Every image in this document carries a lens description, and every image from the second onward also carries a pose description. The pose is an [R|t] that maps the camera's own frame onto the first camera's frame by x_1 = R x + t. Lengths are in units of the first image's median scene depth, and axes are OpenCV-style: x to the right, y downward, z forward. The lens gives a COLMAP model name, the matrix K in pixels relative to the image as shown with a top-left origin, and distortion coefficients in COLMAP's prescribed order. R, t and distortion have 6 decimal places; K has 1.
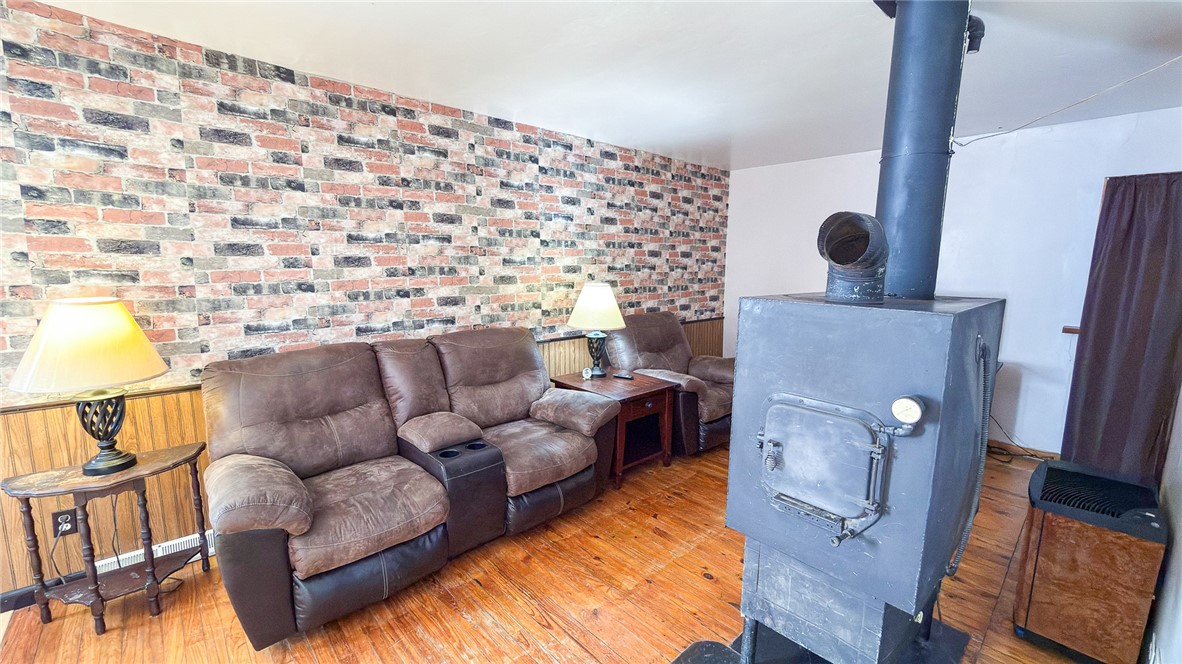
lens RADIAL K [[474.5, 0, 591.0], [0, 474.5, 332.0], [0, 0, 1]] dist [-0.001672, -0.000126]
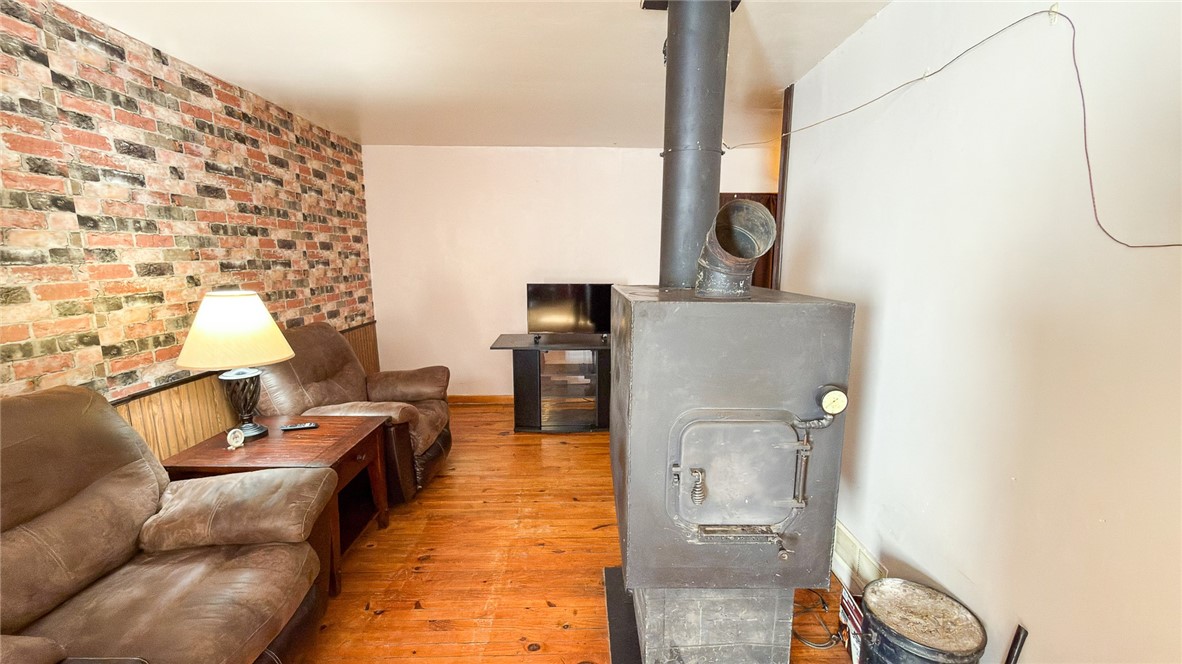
lens RADIAL K [[474.5, 0, 591.0], [0, 474.5, 332.0], [0, 0, 1]] dist [-0.001672, -0.000126]
pose [[0.662090, -0.126200, 0.738722, -0.130825], [0.114576, 0.991177, 0.066638, -0.034976], [-0.740614, 0.040519, 0.670707, 0.224362]]
